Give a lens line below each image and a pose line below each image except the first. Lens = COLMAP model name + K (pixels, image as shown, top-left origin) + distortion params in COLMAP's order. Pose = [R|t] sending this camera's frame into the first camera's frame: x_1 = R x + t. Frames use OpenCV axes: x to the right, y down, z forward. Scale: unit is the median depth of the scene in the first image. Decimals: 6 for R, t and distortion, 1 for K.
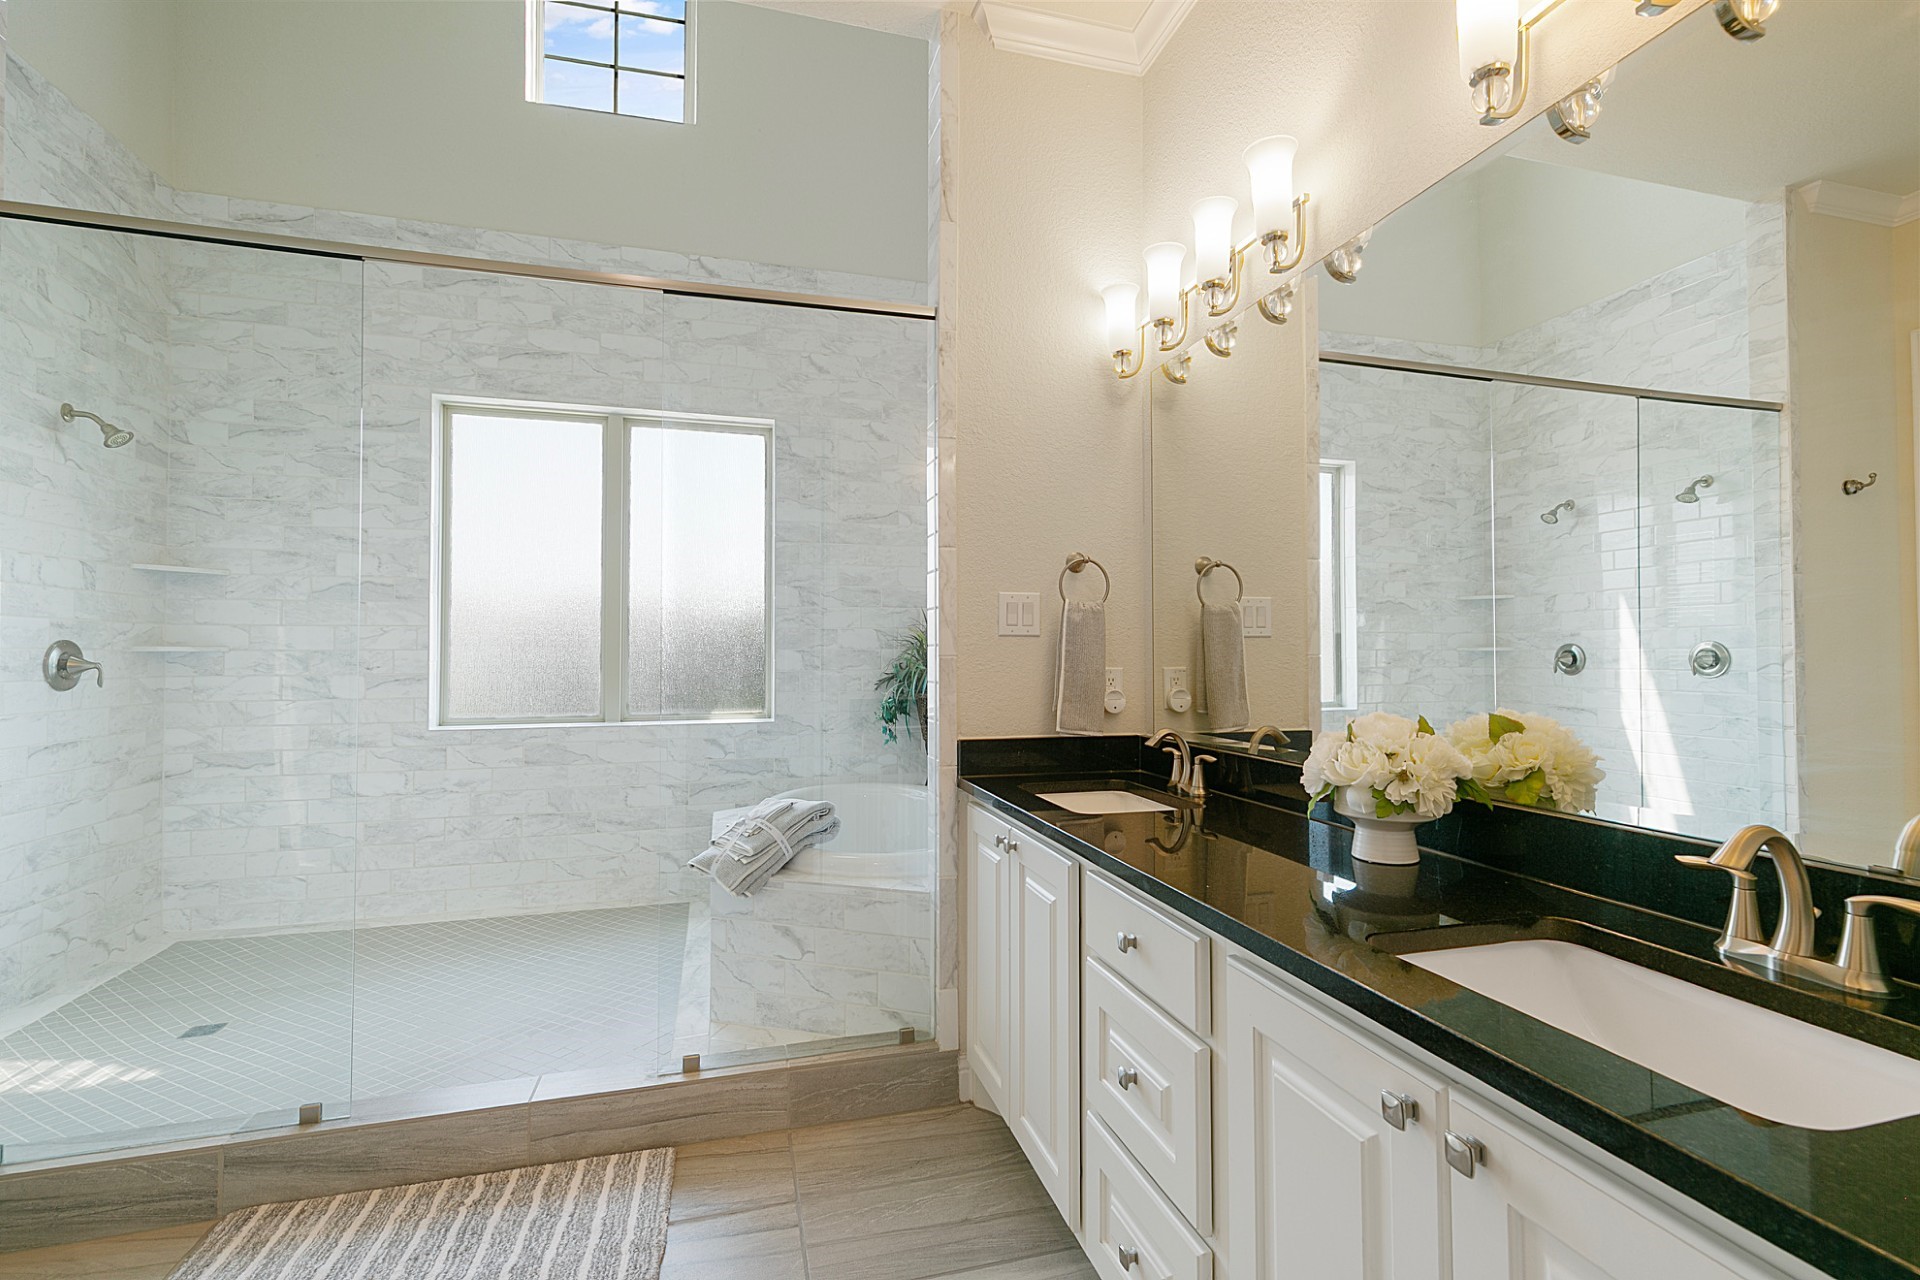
lens RADIAL K [[848.7, 0, 967.9], [0, 848.7, 635.1], [0, 0, 1]] dist [0.003526, -0.000346]
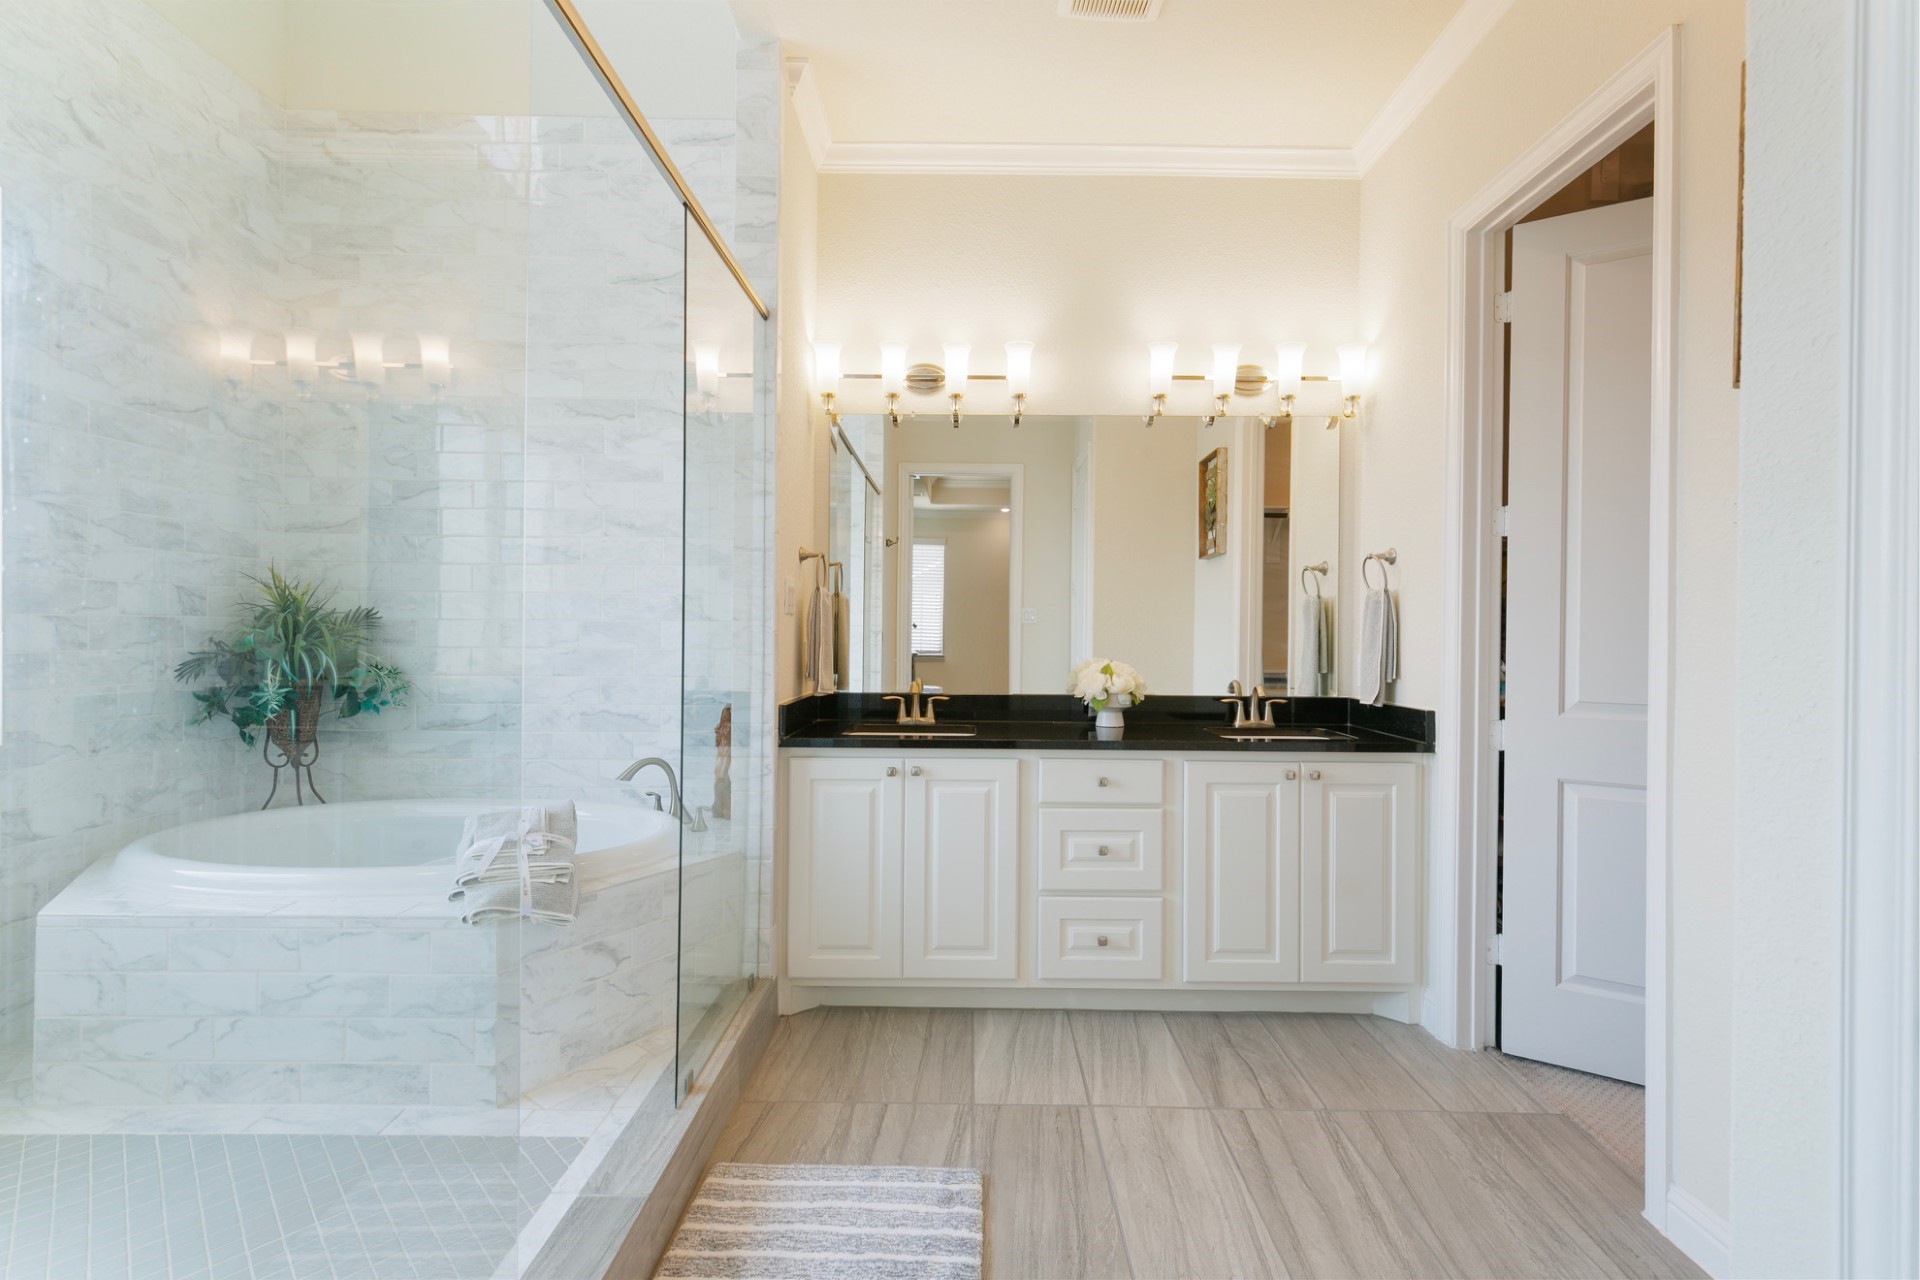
lens RADIAL K [[848.7, 0, 966.0], [0, 848.7, 638.4], [0, 0, 1]] dist [0.003526, -0.000346]
pose [[0.289619, -0.007193, 0.957115, -0.782087], [-0.030944, 0.999379, 0.016874, 0.006128], [-0.956642, -0.034504, 0.289217, 0.335964]]
